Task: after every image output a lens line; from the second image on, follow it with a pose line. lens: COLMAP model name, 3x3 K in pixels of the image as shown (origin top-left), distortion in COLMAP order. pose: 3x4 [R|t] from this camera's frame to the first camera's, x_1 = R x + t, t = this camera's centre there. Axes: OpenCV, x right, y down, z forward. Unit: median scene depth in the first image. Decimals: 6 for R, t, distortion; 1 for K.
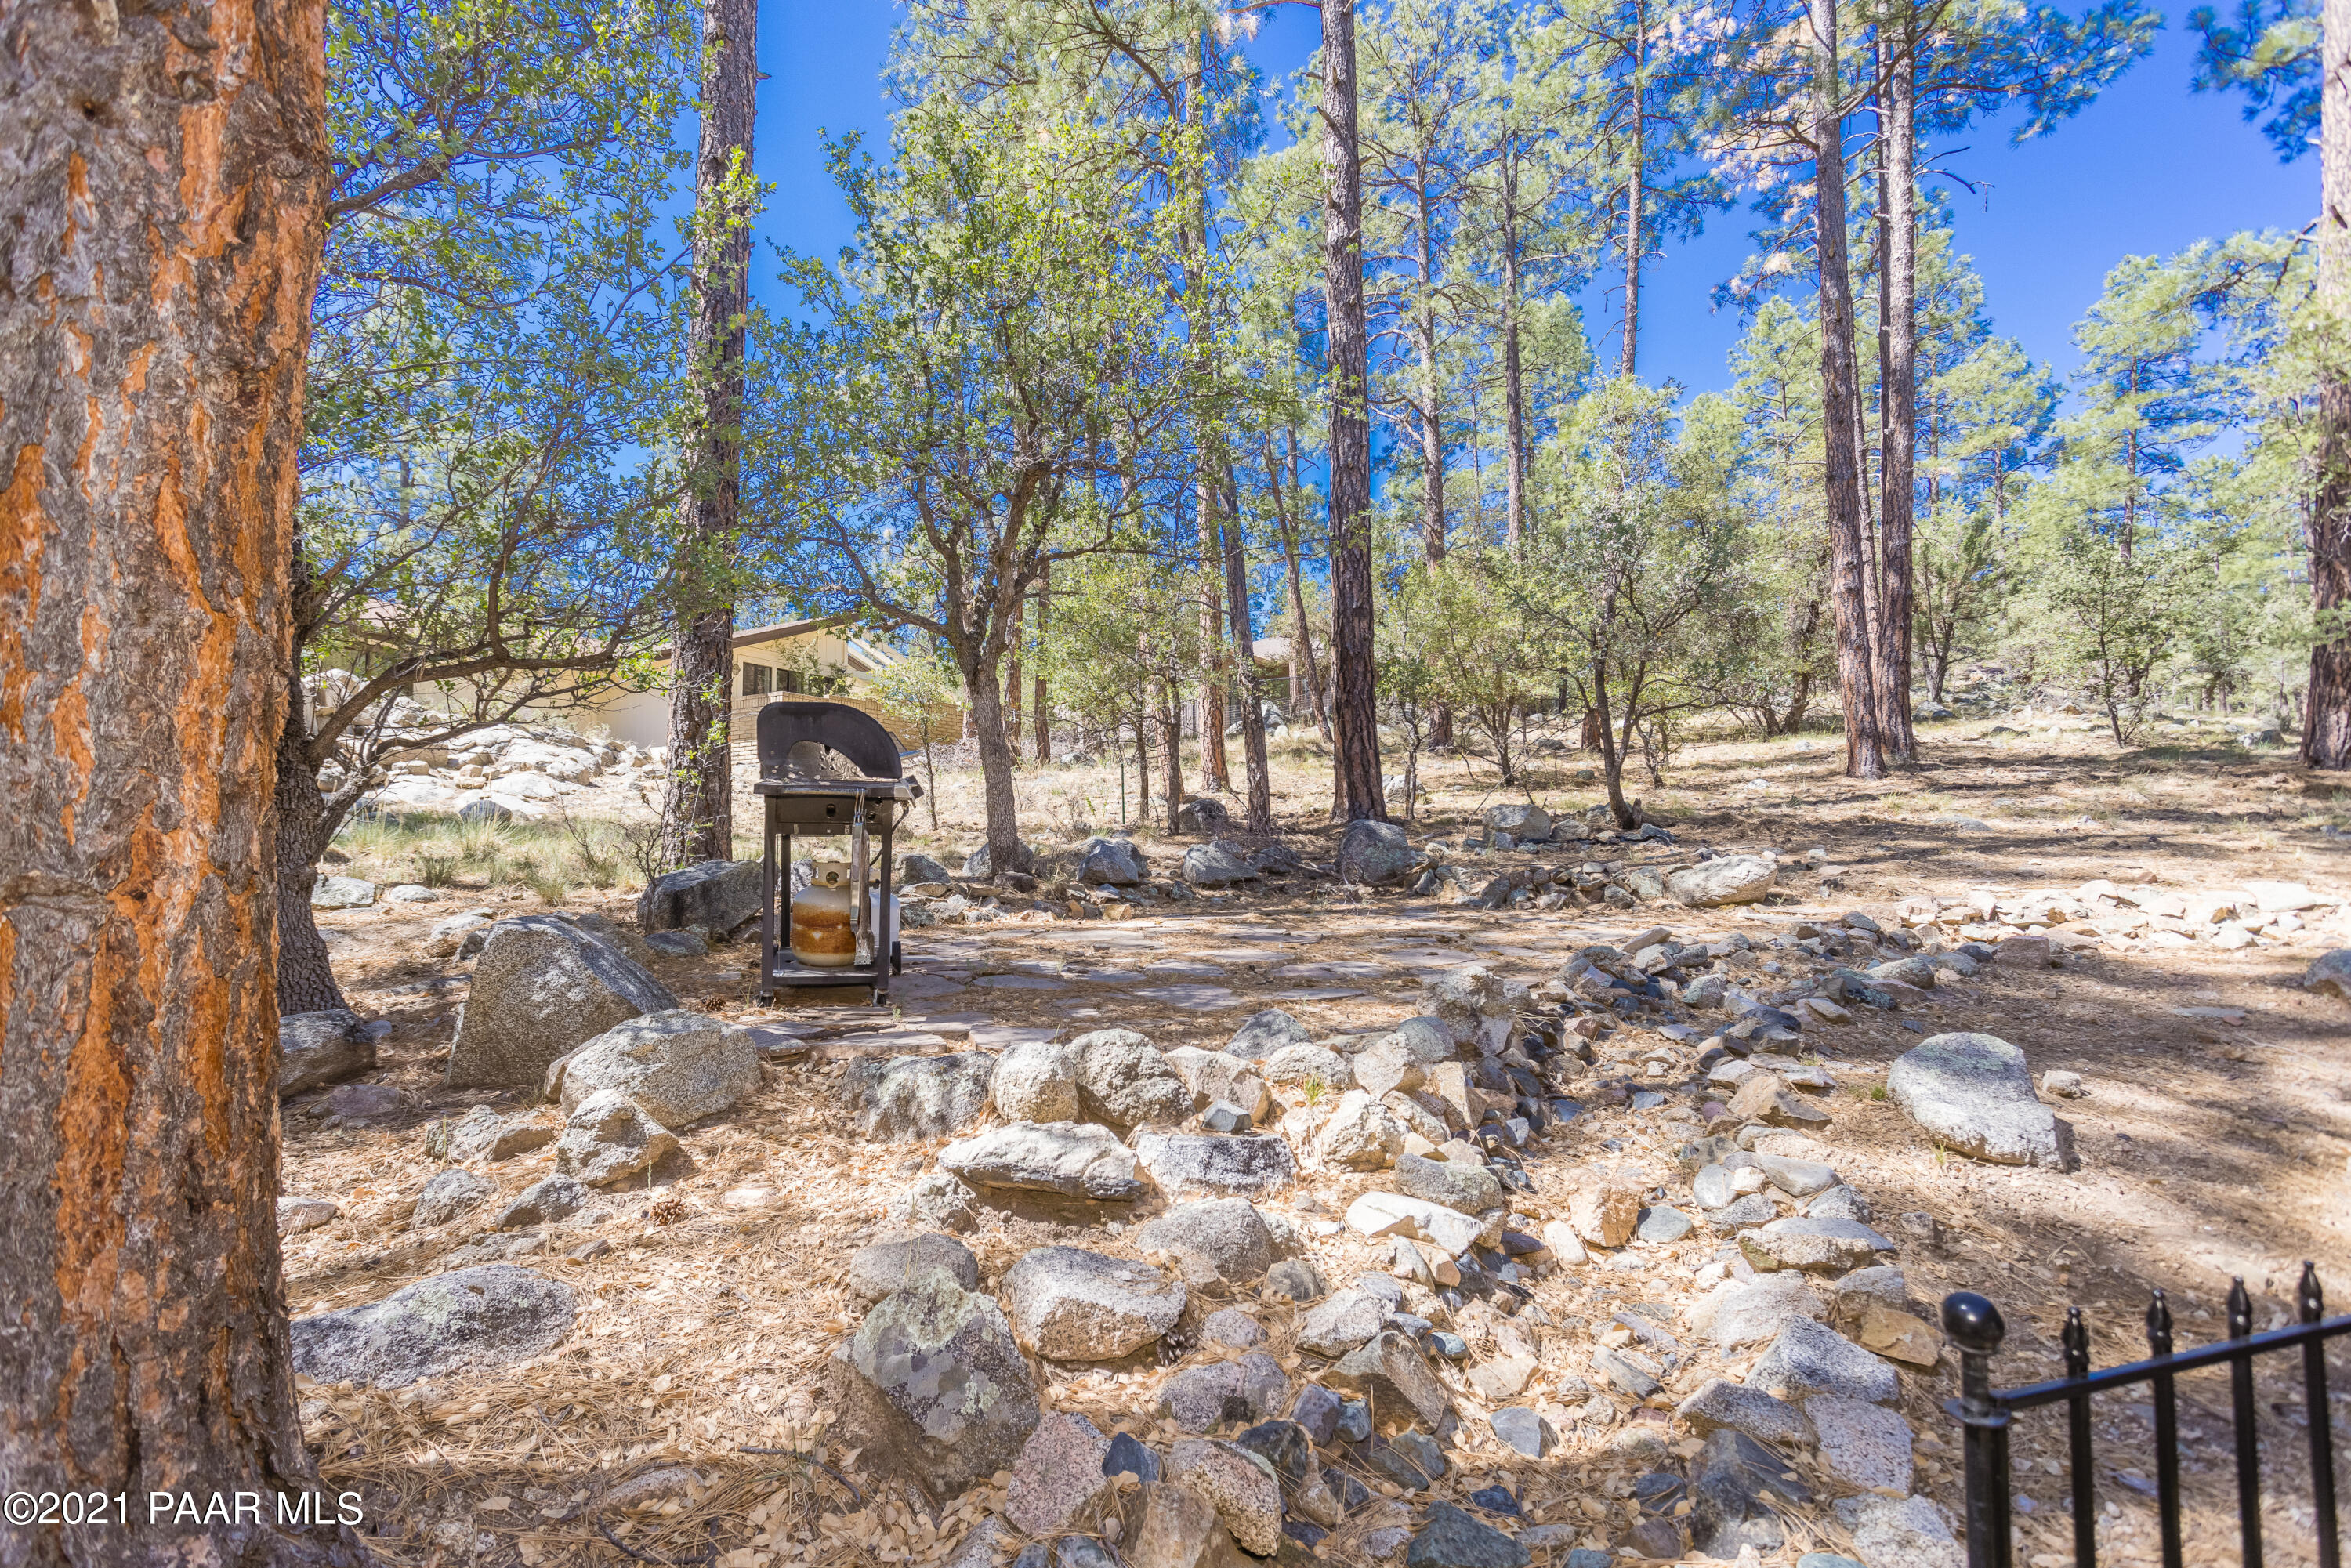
lens RADIAL K [[1131.3, 0, 1170.6], [0, 1131.3, 796.7], [0, 0, 1]] dist [0.000764, 0.000159]
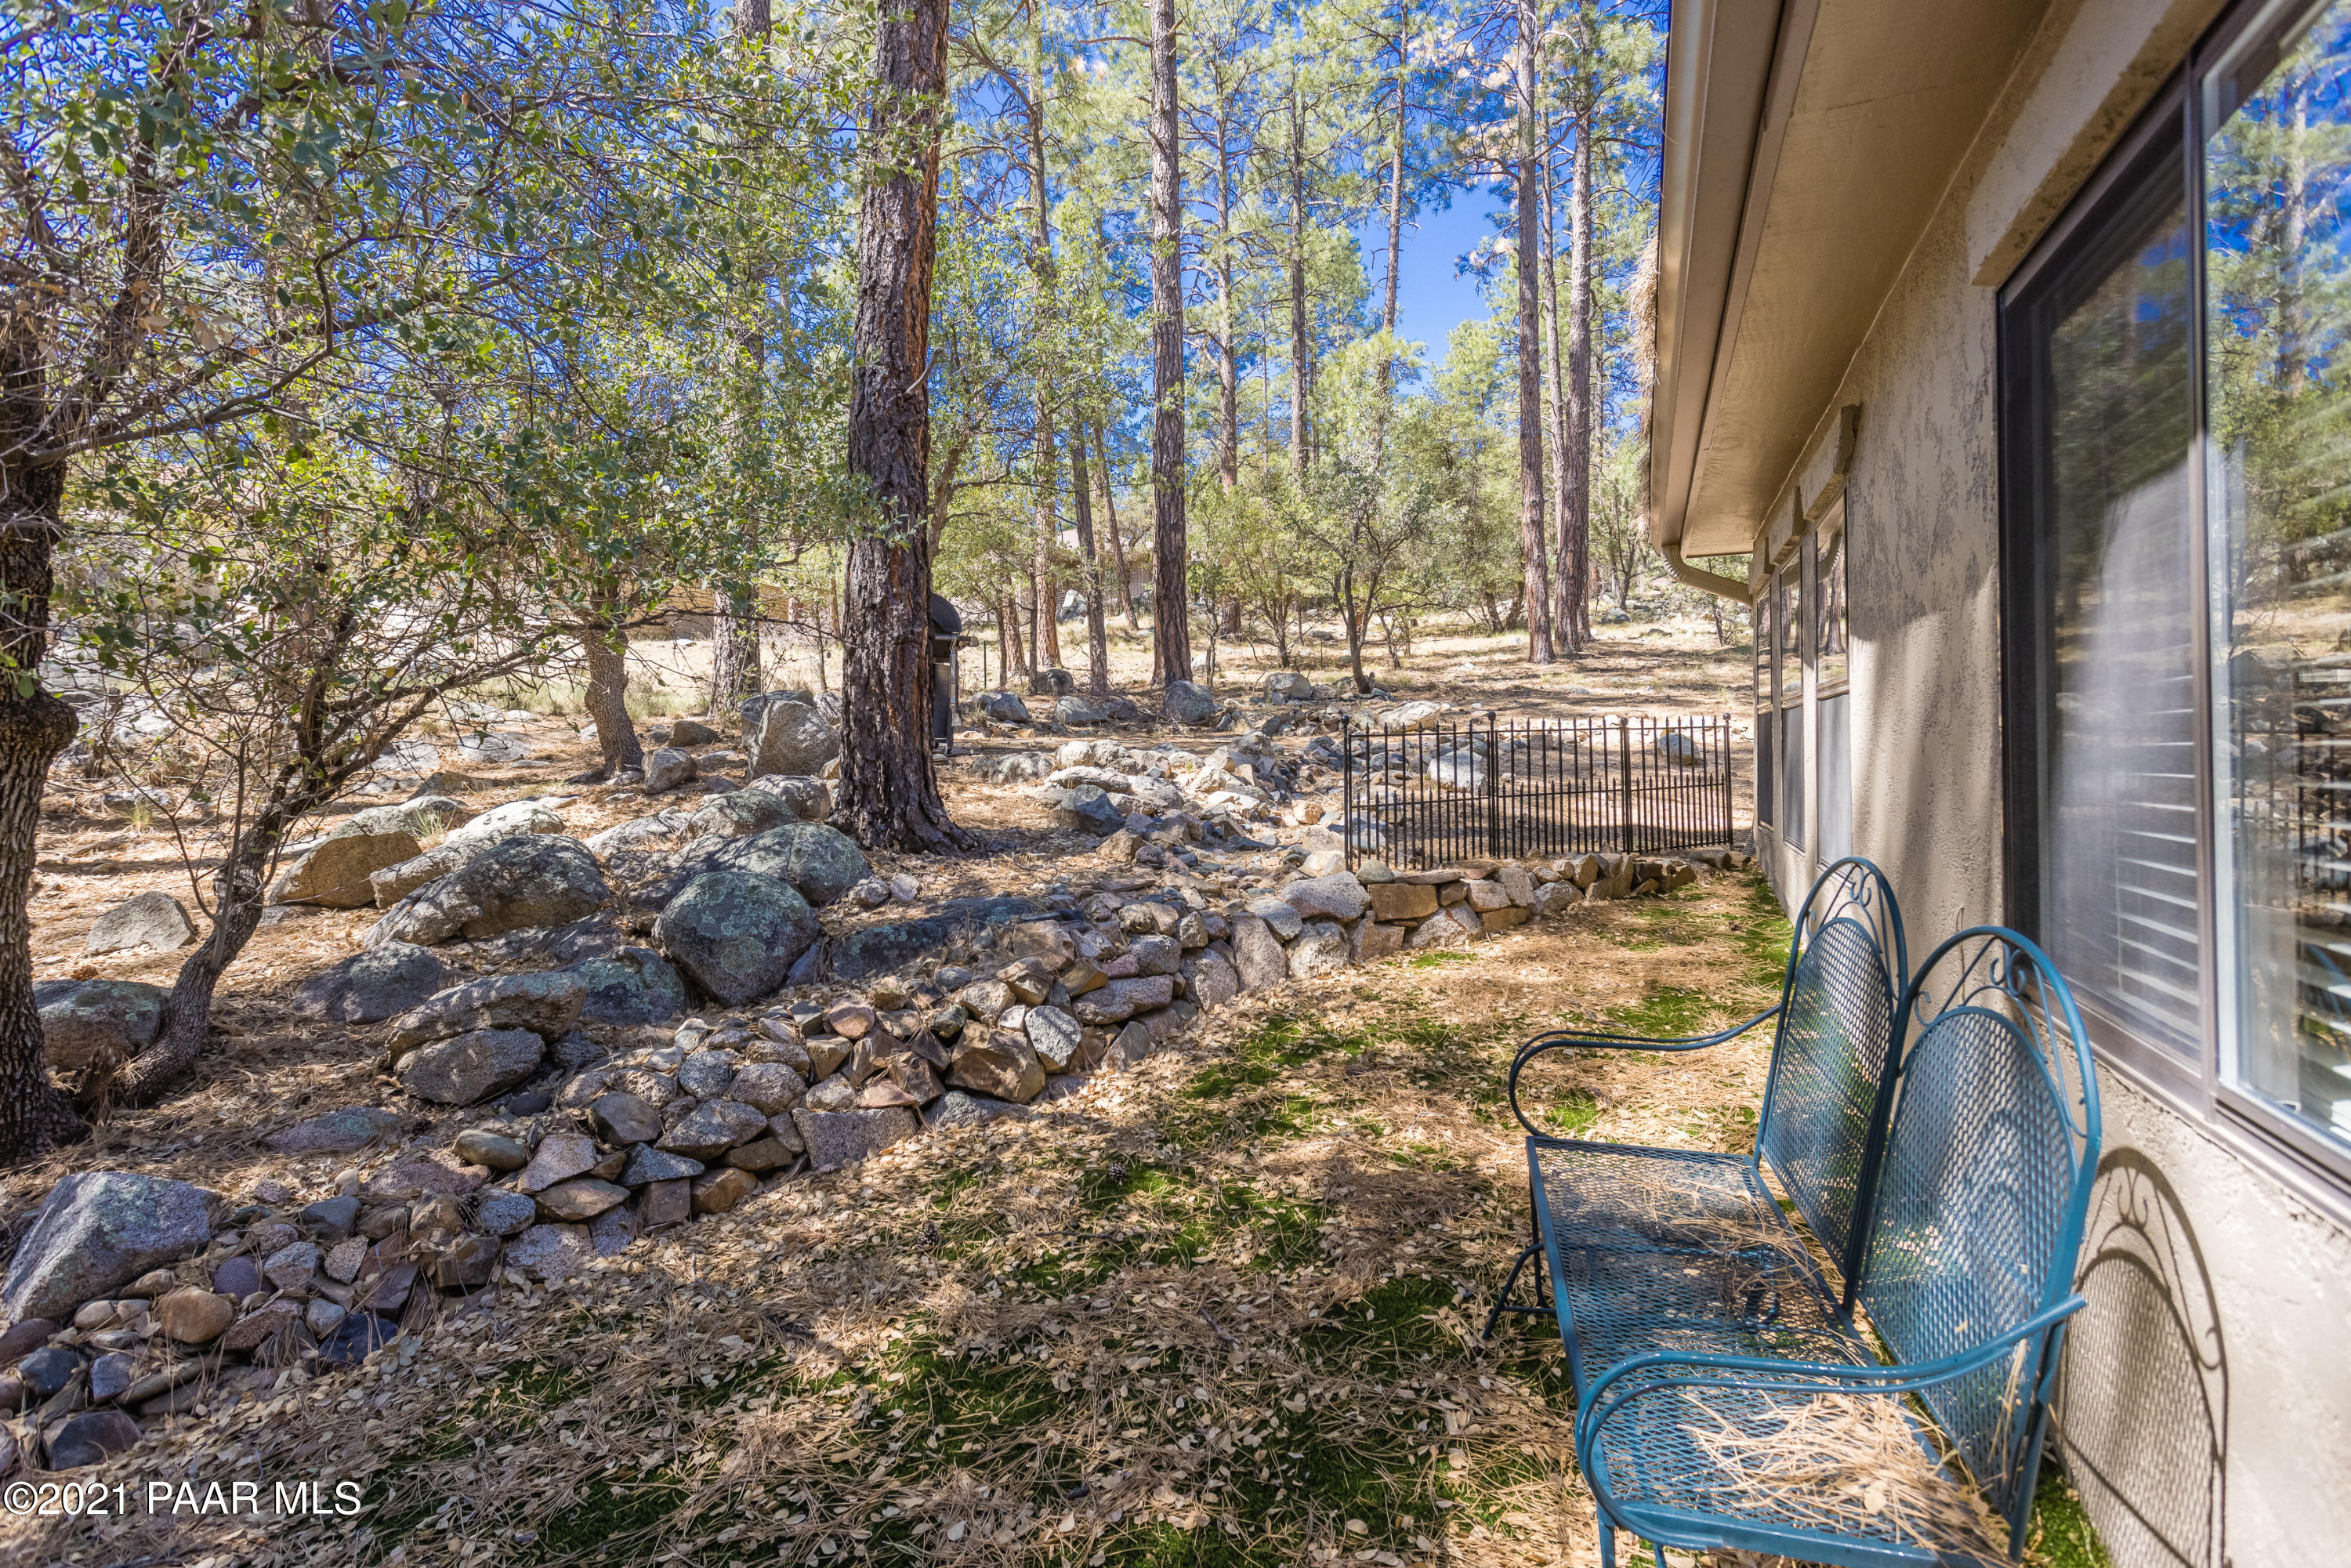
lens RADIAL K [[1197.2, 0, 1176.9], [0, 1197.2, 744.0], [0, 0, 1]] dist [0.001186, 0.001131]
pose [[0.981051, 0.003954, 0.193708, -0.072810], [-0.012384, 0.999027, 0.042326, 0.021245], [-0.193352, -0.043923, 0.980146, -0.272002]]
